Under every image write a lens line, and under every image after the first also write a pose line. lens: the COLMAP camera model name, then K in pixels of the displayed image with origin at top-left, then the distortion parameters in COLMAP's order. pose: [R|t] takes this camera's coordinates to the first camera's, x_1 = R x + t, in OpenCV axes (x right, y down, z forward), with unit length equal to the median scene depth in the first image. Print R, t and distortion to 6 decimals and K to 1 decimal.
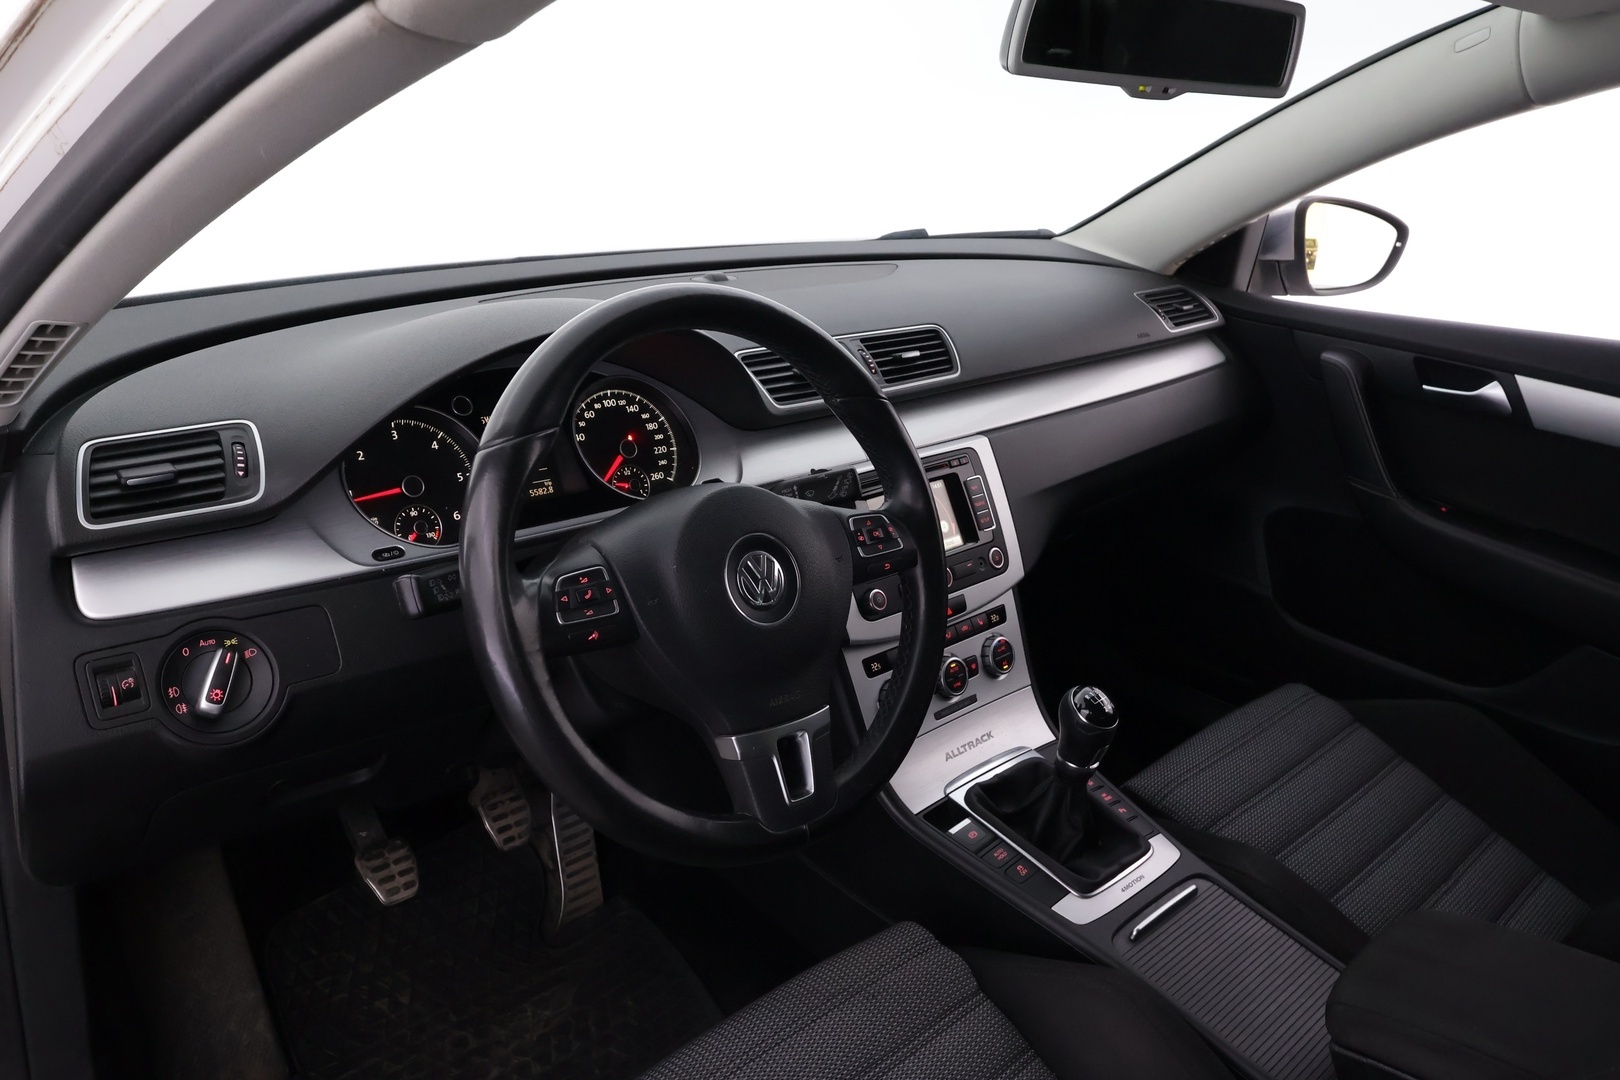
lens RADIAL K [[1086.0, 0, 810.0], [0, 1086.0, 540.0], [0, 0, 1]] dist [0.001815, 0.000348]
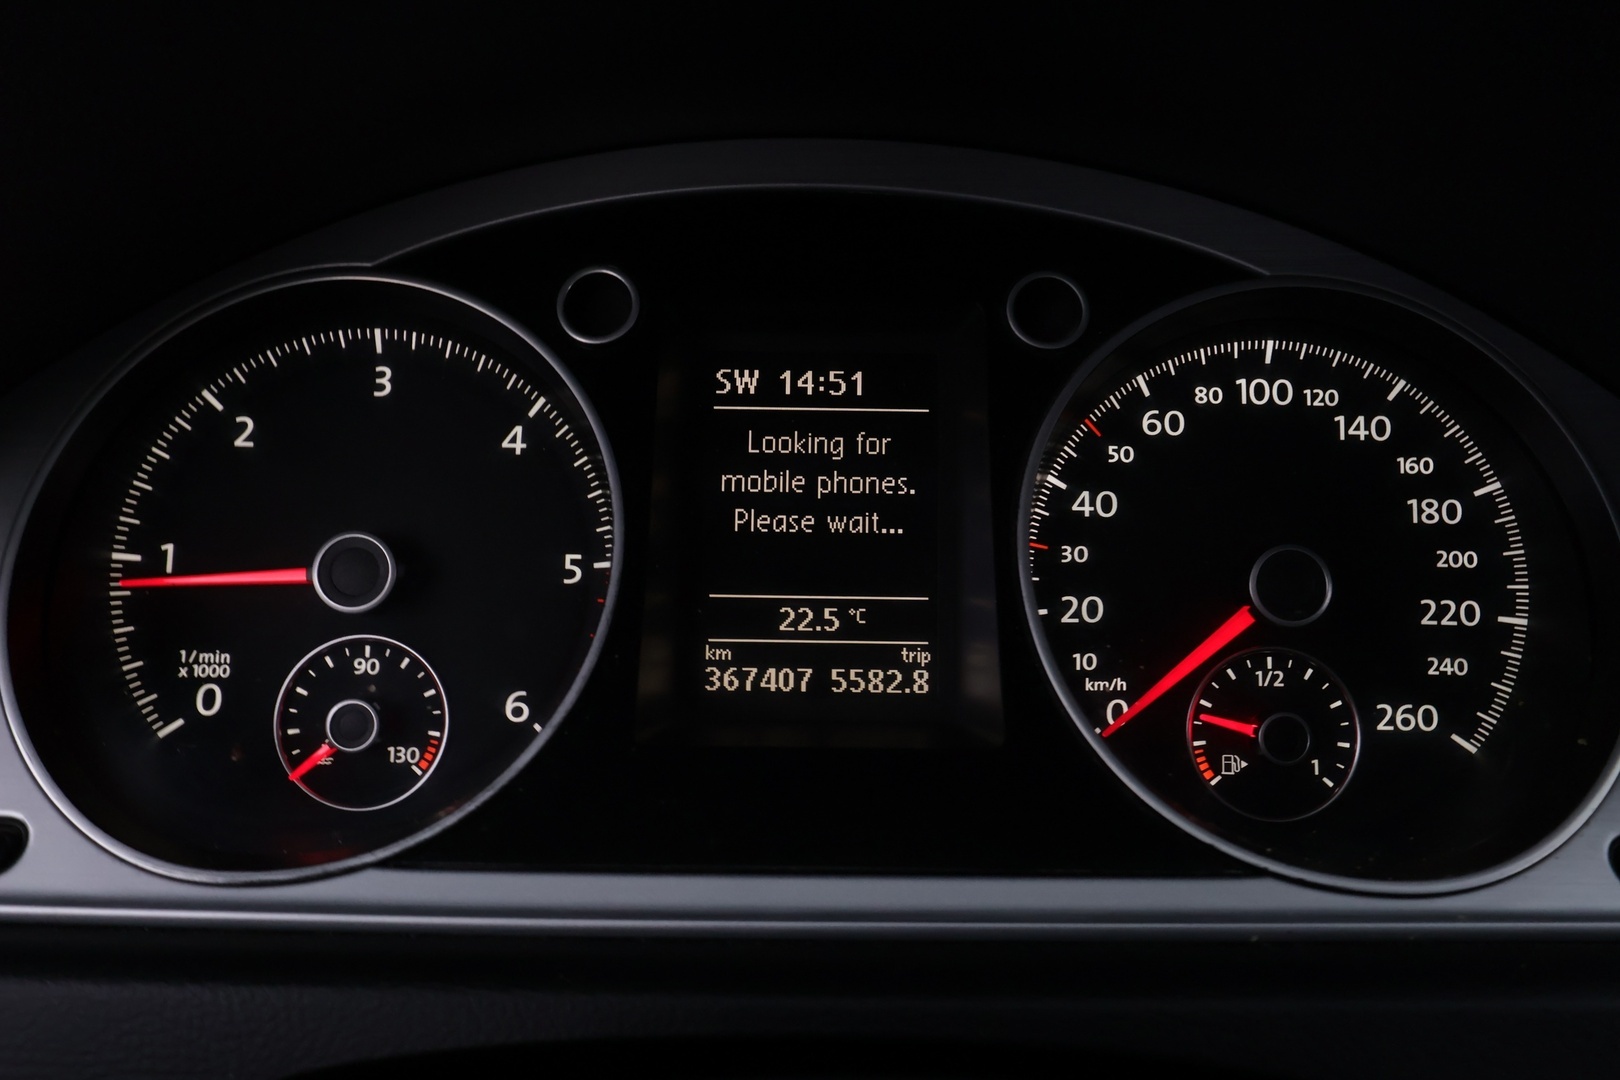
lens RADIAL K [[1086.0, 0, 810.0], [0, 1086.0, 540.0], [0, 0, 1]] dist [0.001815, 0.000348]
pose [[0.742871, 0.202564, -0.638052, -0.107267], [-0.218347, 0.974314, 0.055102, -0.094016], [0.632825, 0.098383, 0.768019, 0.837222]]
